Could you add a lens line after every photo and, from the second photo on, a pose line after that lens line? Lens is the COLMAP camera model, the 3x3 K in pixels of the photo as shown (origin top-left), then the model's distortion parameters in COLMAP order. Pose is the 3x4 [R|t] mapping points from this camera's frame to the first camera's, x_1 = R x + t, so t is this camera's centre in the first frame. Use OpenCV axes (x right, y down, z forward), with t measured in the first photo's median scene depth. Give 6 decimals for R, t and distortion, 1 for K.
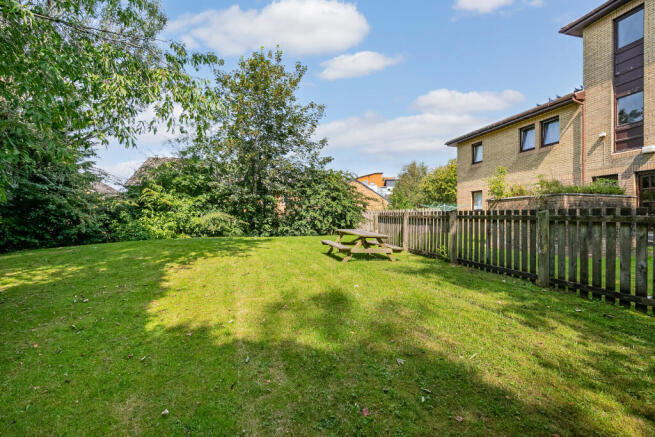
lens RADIAL K [[299.3, 0, 325.1], [0, 299.3, 217.9], [0, 0, 1]] dist [-0.001210, 0.000207]
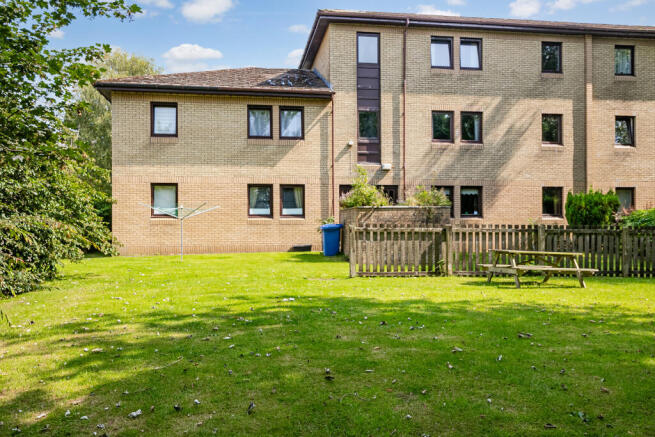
lens RADIAL K [[543.5, 0, 325.9], [0, 543.5, 215.1], [0, 0, 1]] dist [0.029473, -0.004811]
pose [[0.078753, 0.010686, 0.996837, -0.888303], [0.003606, 0.999933, -0.011004, -0.021692], [-0.996888, 0.004461, 0.078709, 0.968759]]
